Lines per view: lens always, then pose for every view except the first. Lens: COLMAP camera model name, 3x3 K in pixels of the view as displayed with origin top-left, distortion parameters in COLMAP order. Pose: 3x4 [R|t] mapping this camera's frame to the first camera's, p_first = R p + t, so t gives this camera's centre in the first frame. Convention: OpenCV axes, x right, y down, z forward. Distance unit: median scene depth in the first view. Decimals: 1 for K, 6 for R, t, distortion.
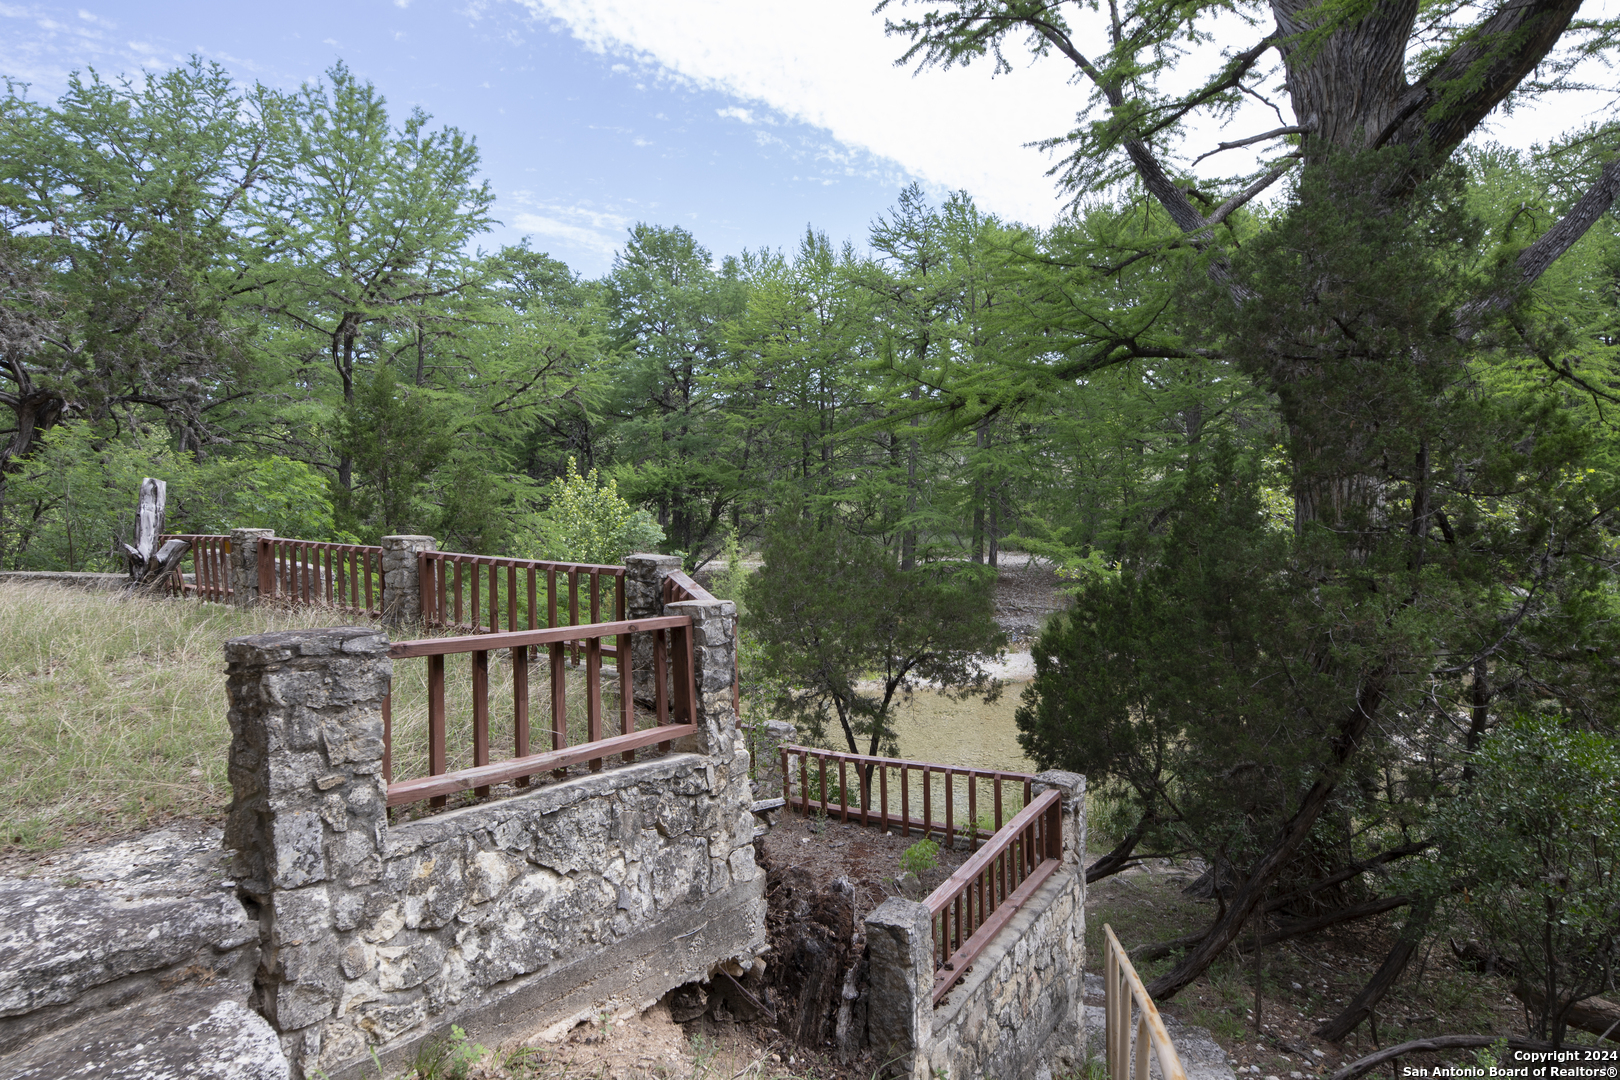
lens RADIAL K [[991.7, 0, 810.3], [0, 991.7, 396.5], [0, 0, 1]] dist [0.013257, -0.004084]
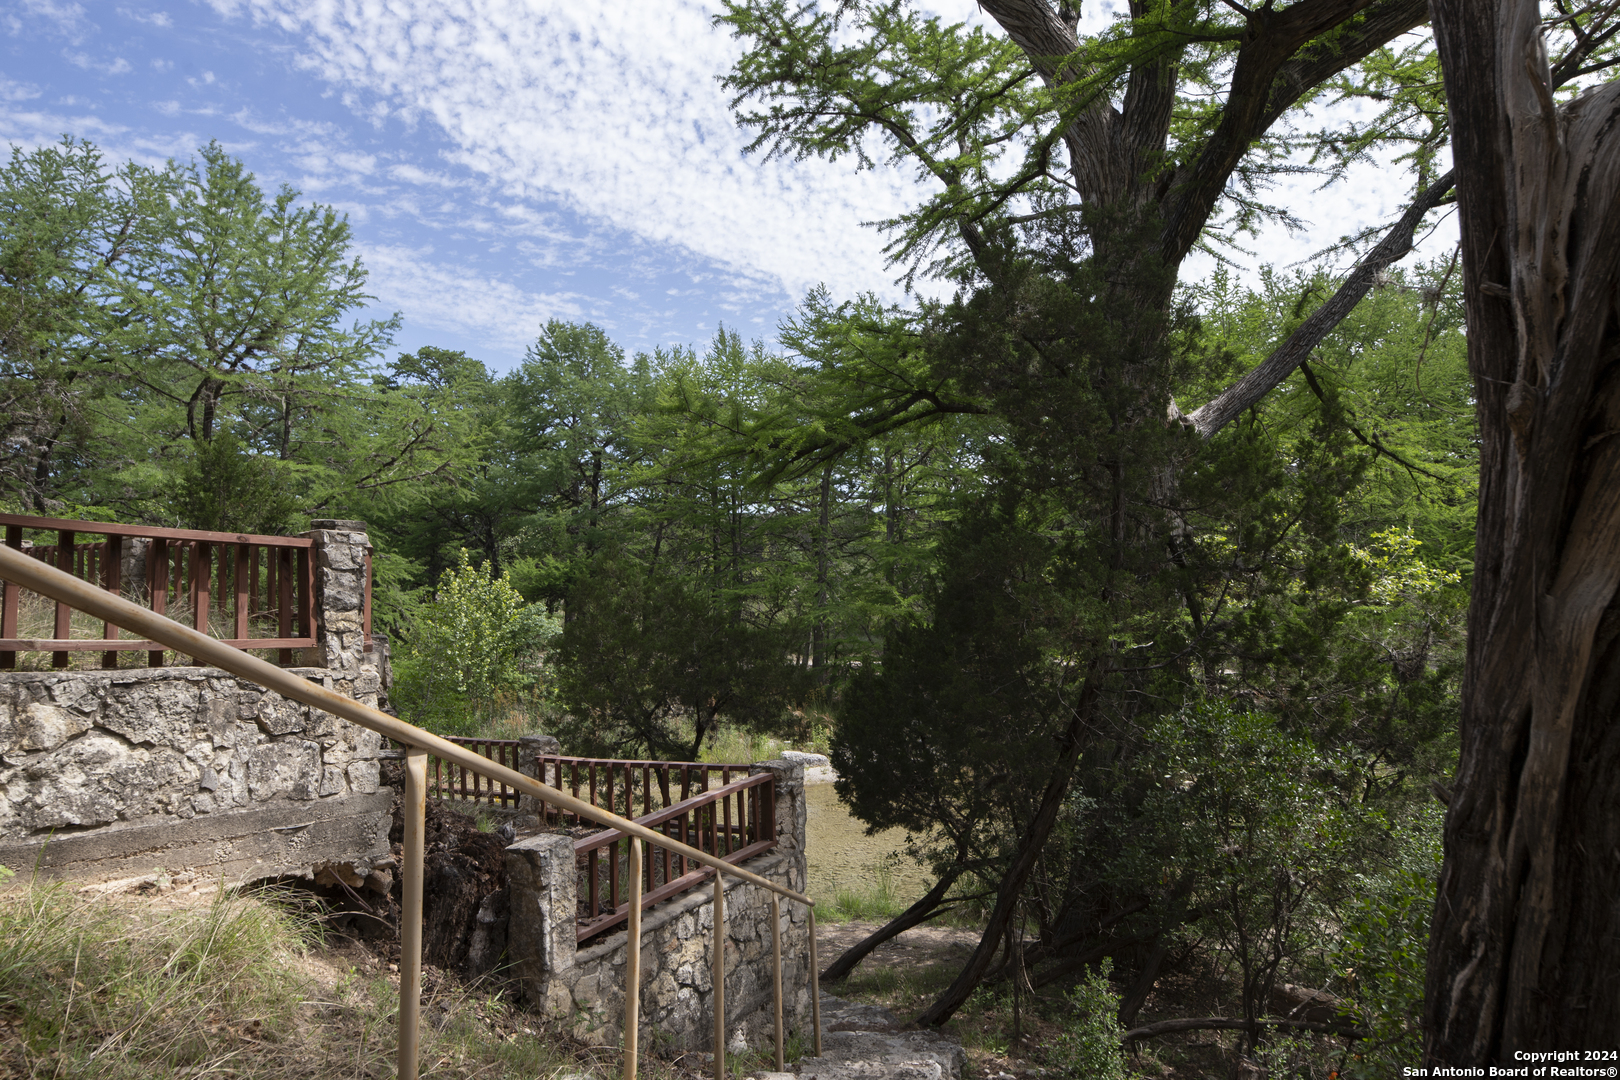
lens RADIAL K [[991.7, 0, 810.3], [0, 991.7, 396.5], [0, 0, 1]] dist [0.013257, -0.004084]
pose [[0.997934, 0.004884, 0.064068, 0.107363], [0.002091, 0.994111, -0.108348, 0.053909], [-0.064220, 0.108258, 0.992046, -0.049444]]
